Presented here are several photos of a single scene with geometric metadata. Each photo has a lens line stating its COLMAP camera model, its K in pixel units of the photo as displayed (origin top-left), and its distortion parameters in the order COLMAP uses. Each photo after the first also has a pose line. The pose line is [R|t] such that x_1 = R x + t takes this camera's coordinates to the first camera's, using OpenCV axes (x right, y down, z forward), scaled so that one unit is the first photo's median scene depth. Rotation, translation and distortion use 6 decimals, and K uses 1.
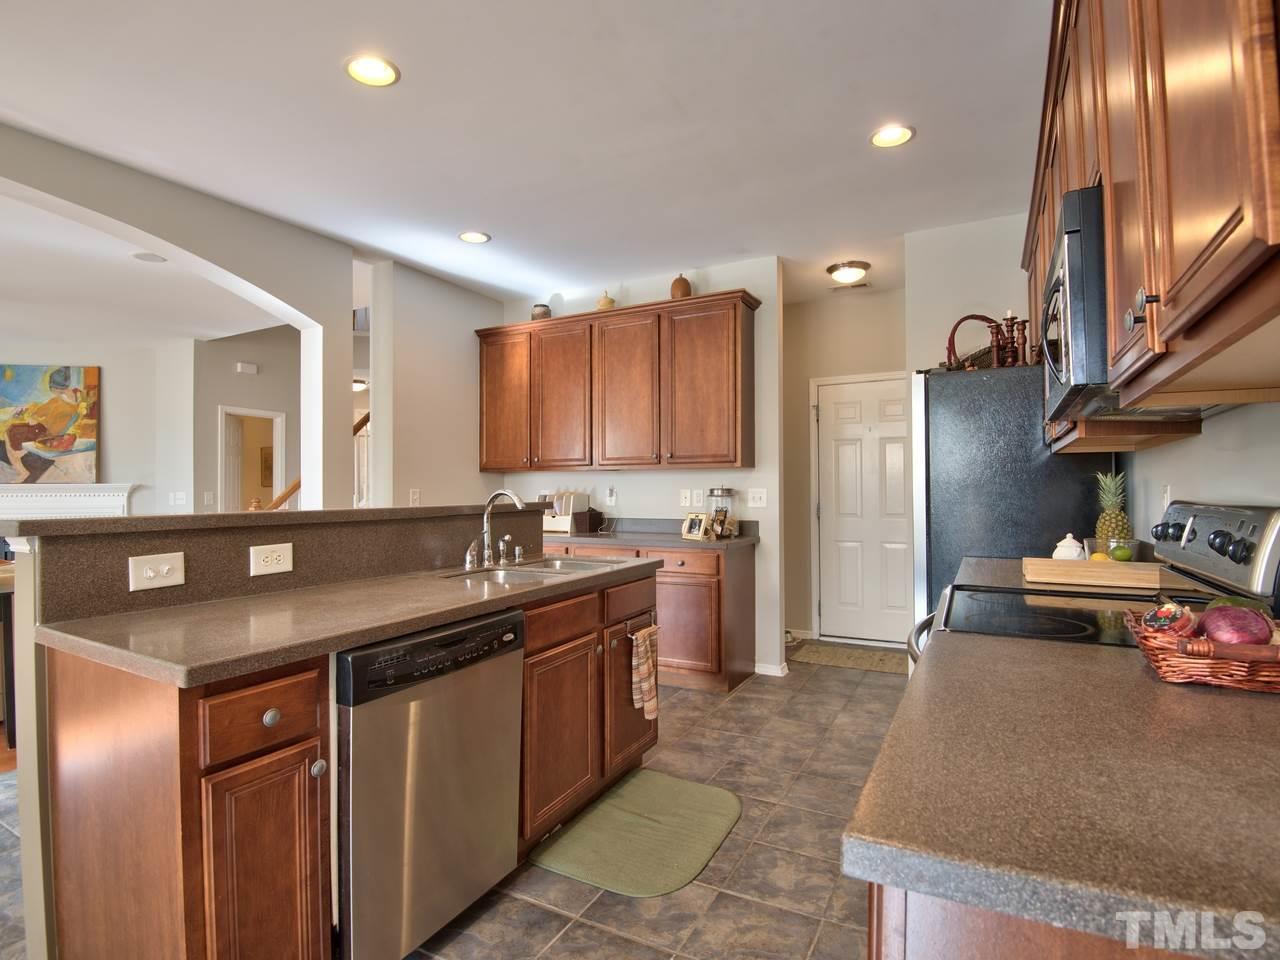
lens RADIAL K [[656.7, 0, 634.5], [0, 656.7, 483.3], [0, 0, 1]] dist [-0.015017, -0.020909]
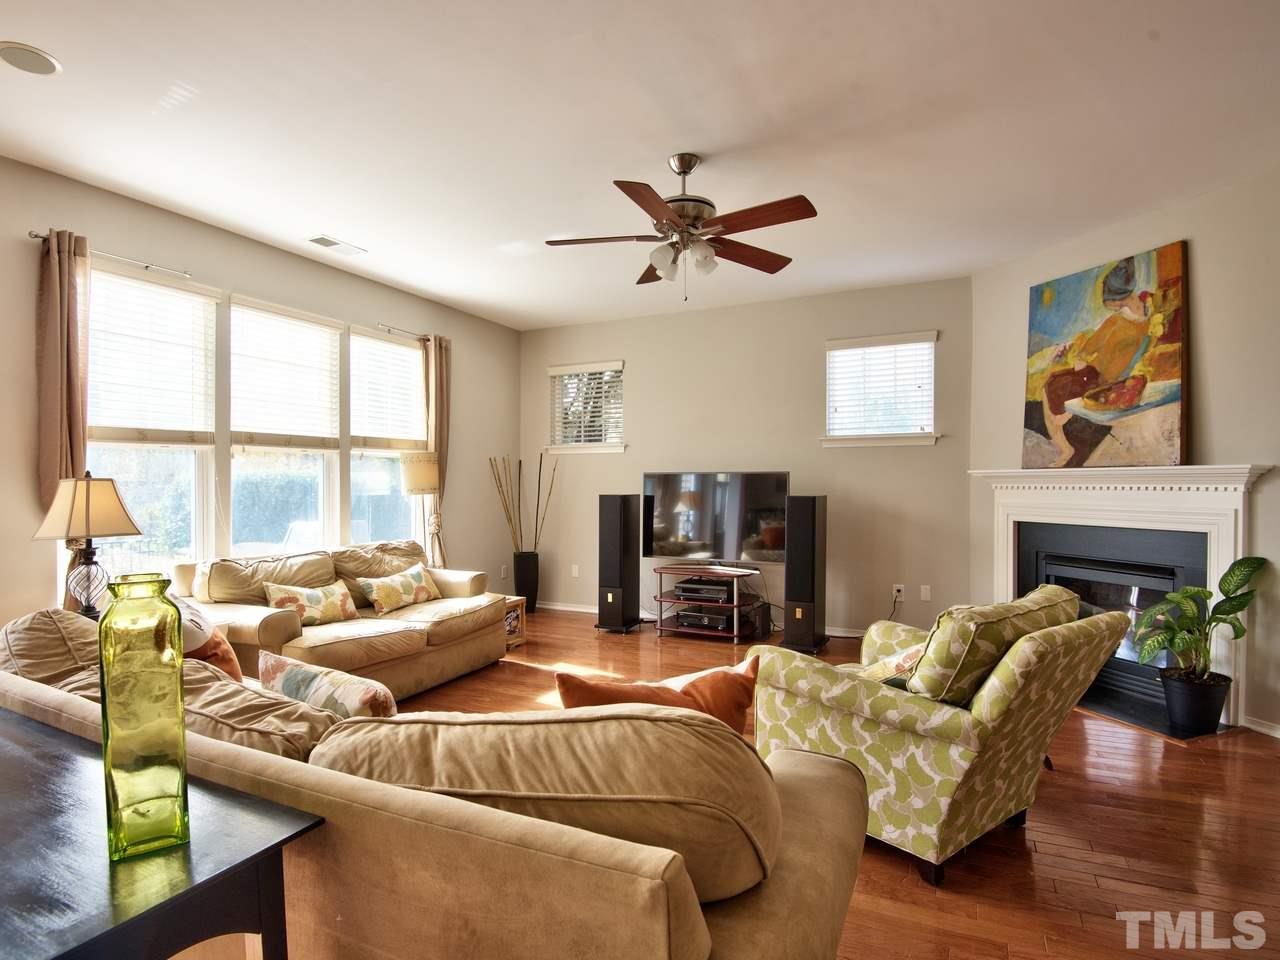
lens RADIAL K [[656.7, 0, 642.2], [0, 656.7, 483.8], [0, 0, 1]] dist [-0.015017, -0.020909]
pose [[0.050183, 0.006134, -0.998721, -0.461304], [0.011574, 0.999910, 0.006723, 0.009018], [0.998673, -0.011897, 0.050107, 0.725563]]
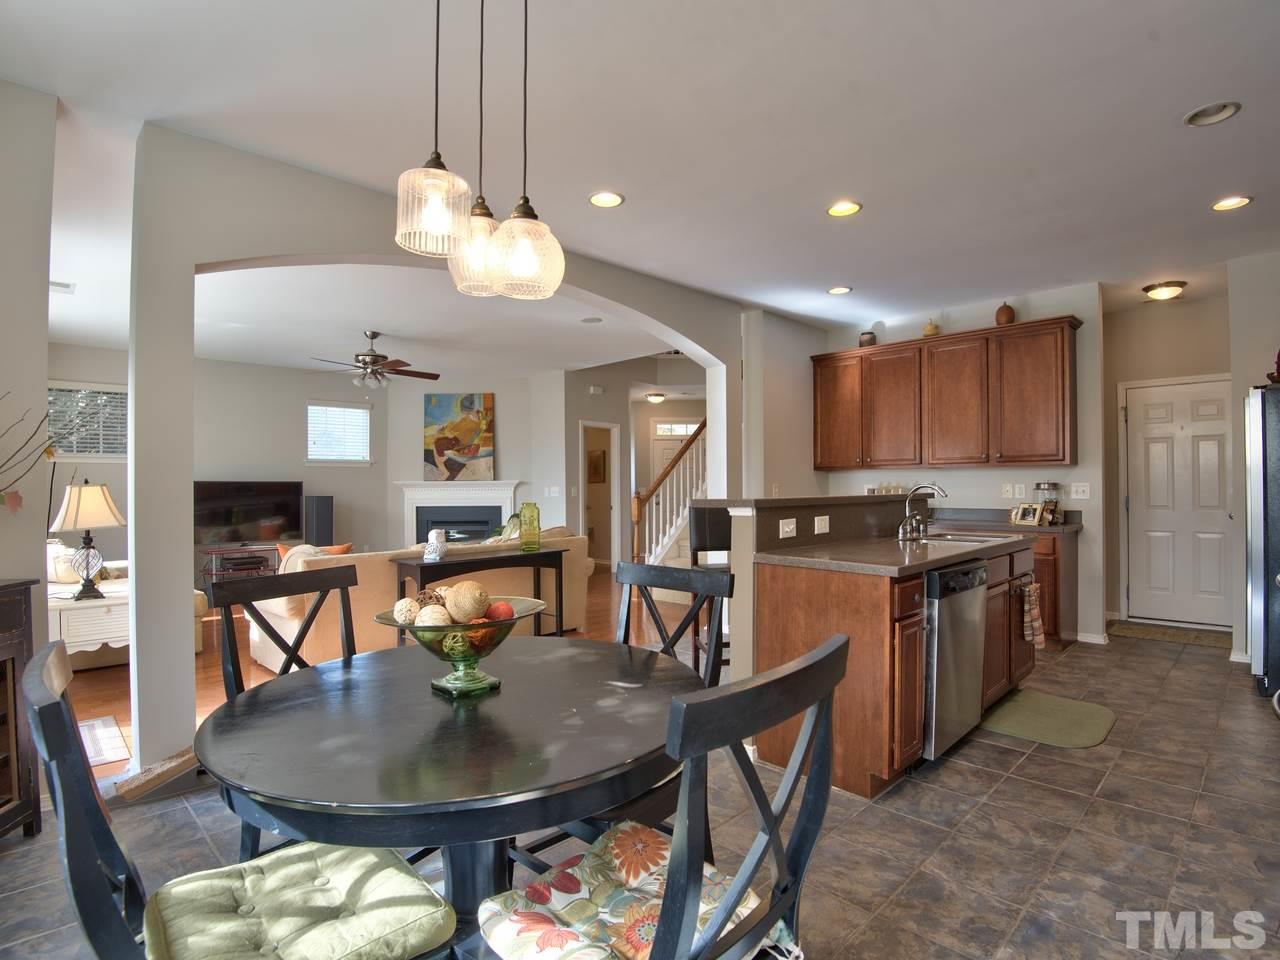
lens RADIAL K [[656.7, 0, 635.8], [0, 656.7, 484.1], [0, 0, 1]] dist [-0.015017, -0.020909]
pose [[0.955768, -0.001939, -0.294114, -0.201580], [0.004183, 0.999967, 0.006999, -0.001289], [0.294090, -0.007919, 0.955745, -0.294970]]
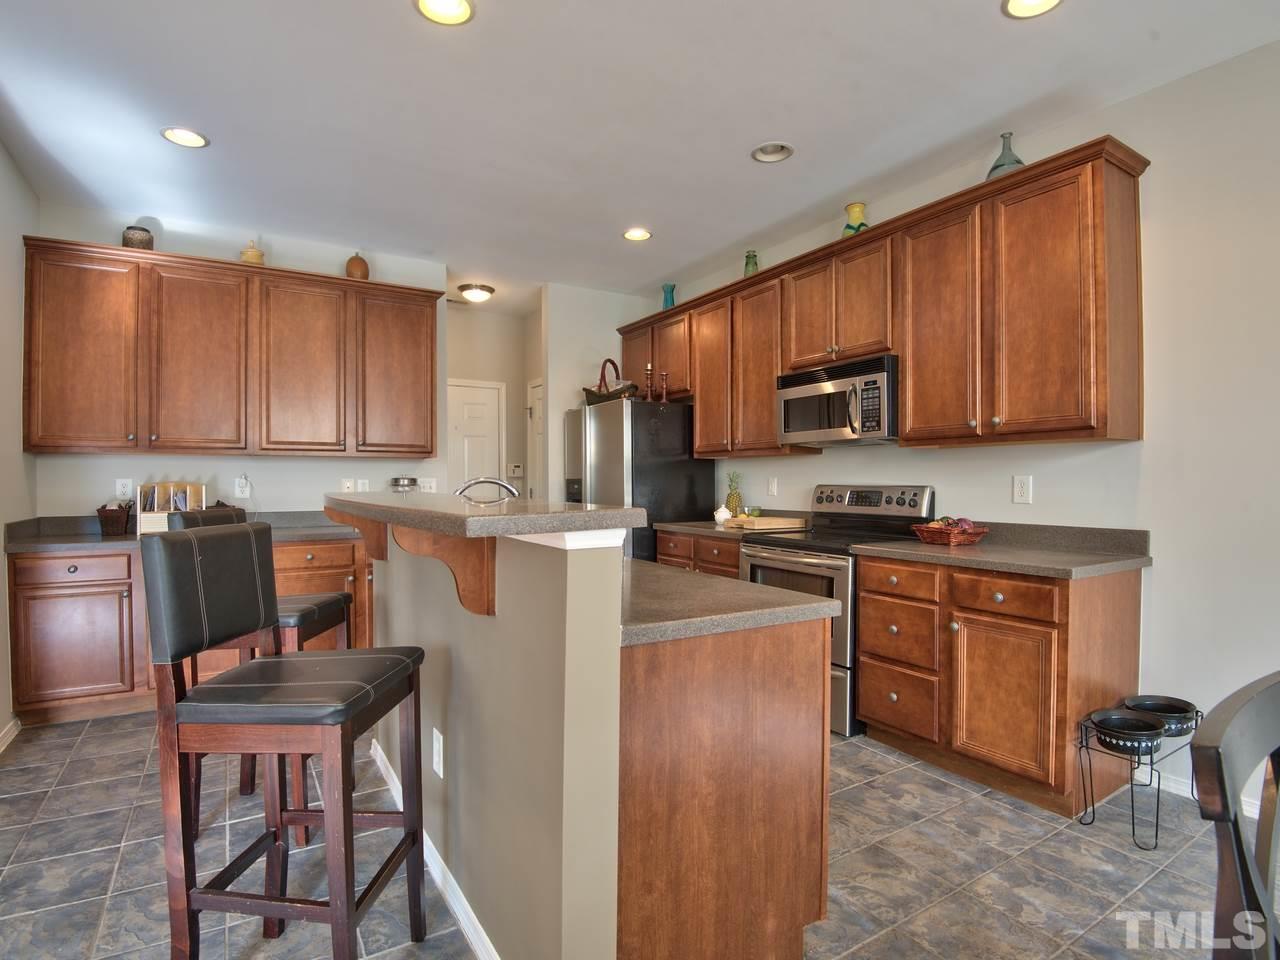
lens RADIAL K [[656.7, 0, 636.6], [0, 656.7, 484.0], [0, 0, 1]] dist [-0.015017, -0.020909]
pose [[0.502995, -0.000958, 0.864289, -0.496484], [-0.010677, 0.999916, 0.007322, 0.004867], [-0.864223, -0.012912, 0.502943, 0.152511]]
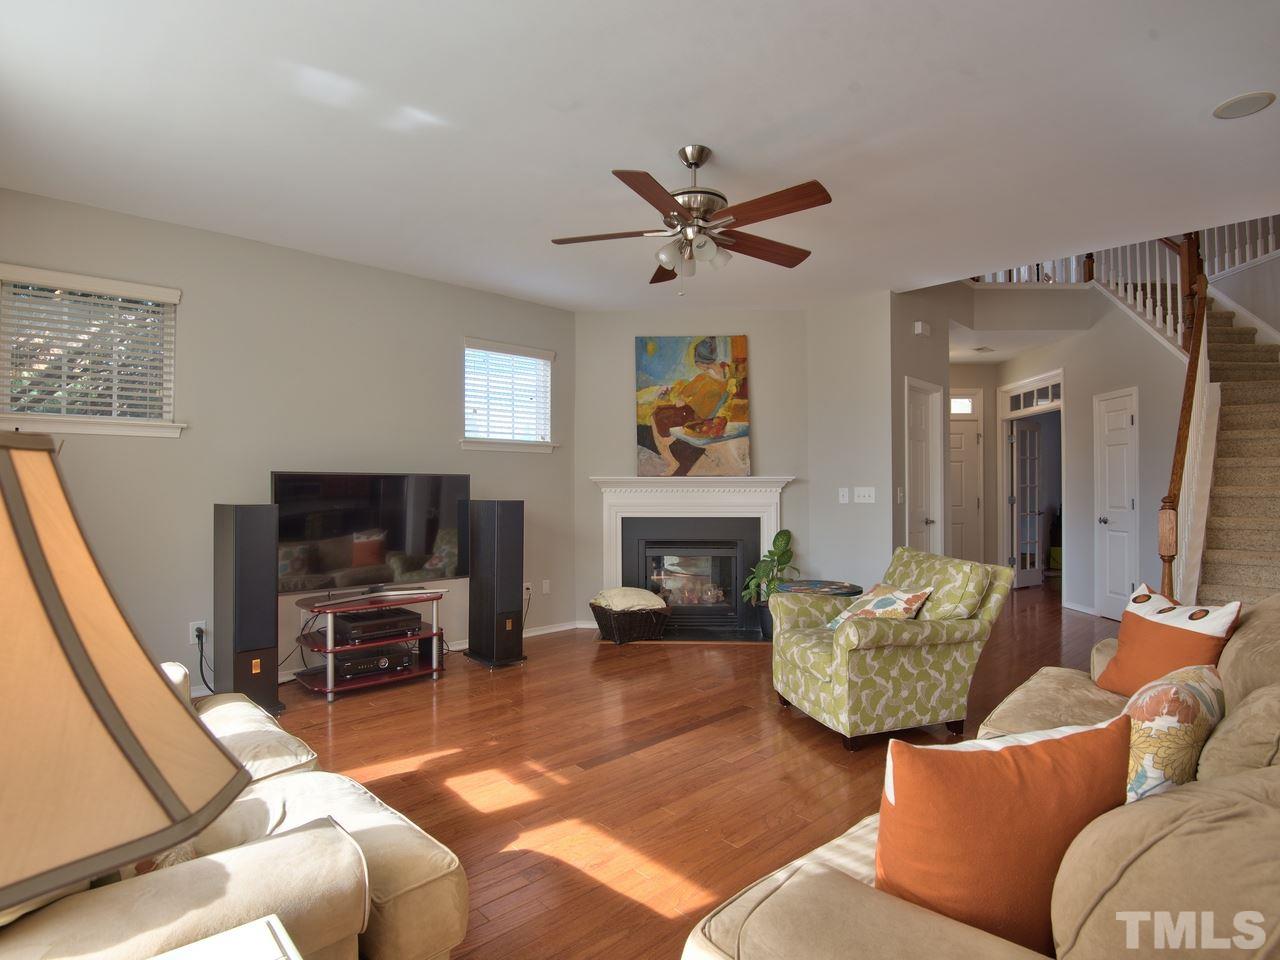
lens RADIAL K [[656.7, 0, 634.1], [0, 656.7, 482.4], [0, 0, 1]] dist [-0.015017, -0.020909]
pose [[0.947328, 0.001759, -0.320260, -0.945862], [-0.000953, 0.999996, 0.002673, 0.008043], [0.320263, -0.002227, 0.947326, 0.205763]]
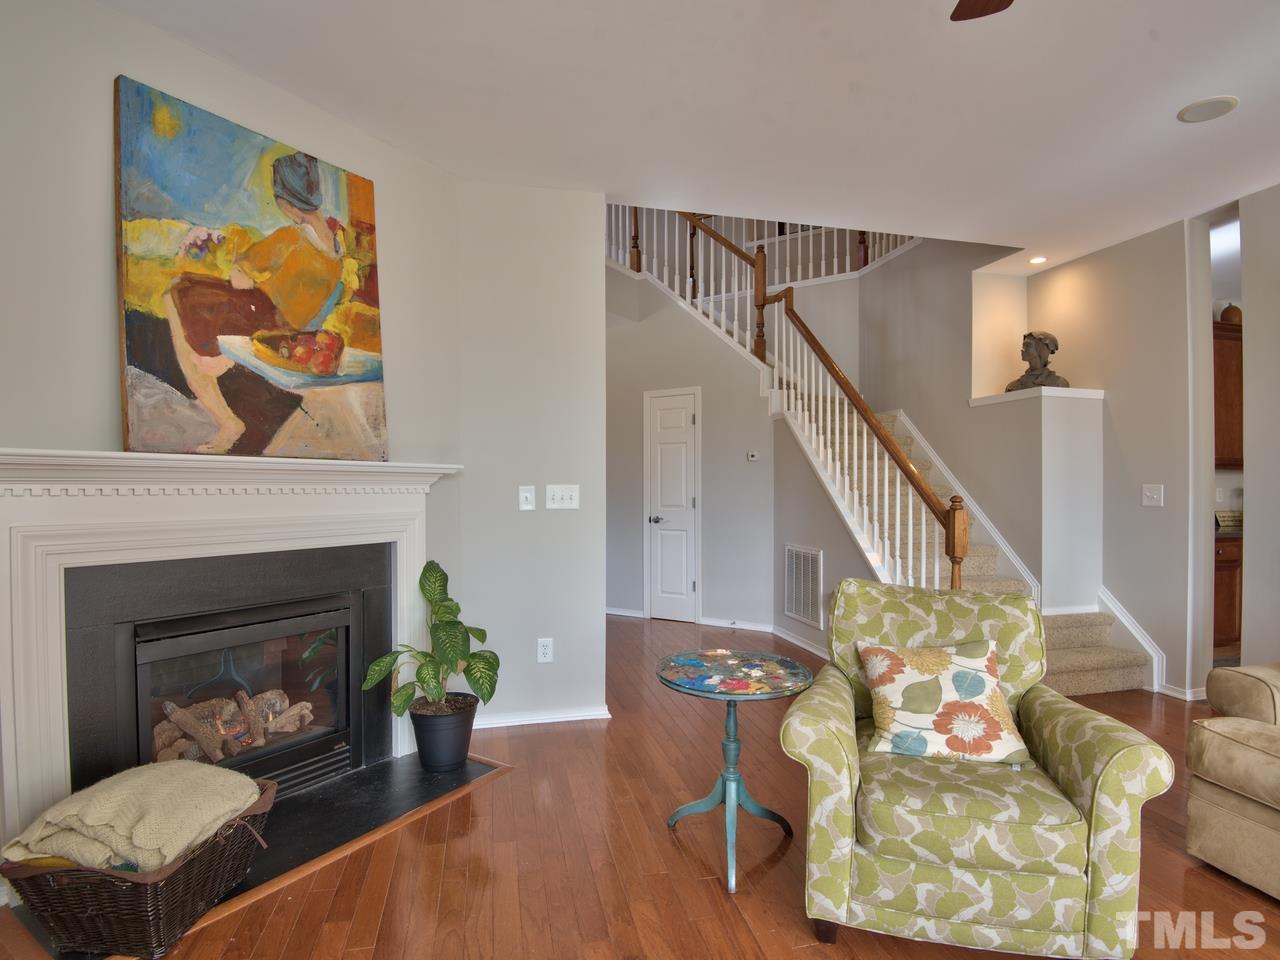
lens RADIAL K [[656.7, 0, 639.6], [0, 656.7, 485.7], [0, 0, 1]] dist [-0.015017, -0.020909]
pose [[0.746954, 0.008200, 0.664825, -1.330066], [-0.013328, 0.999908, 0.002641, 0.016676], [-0.664742, -0.010833, 0.746995, 0.766346]]
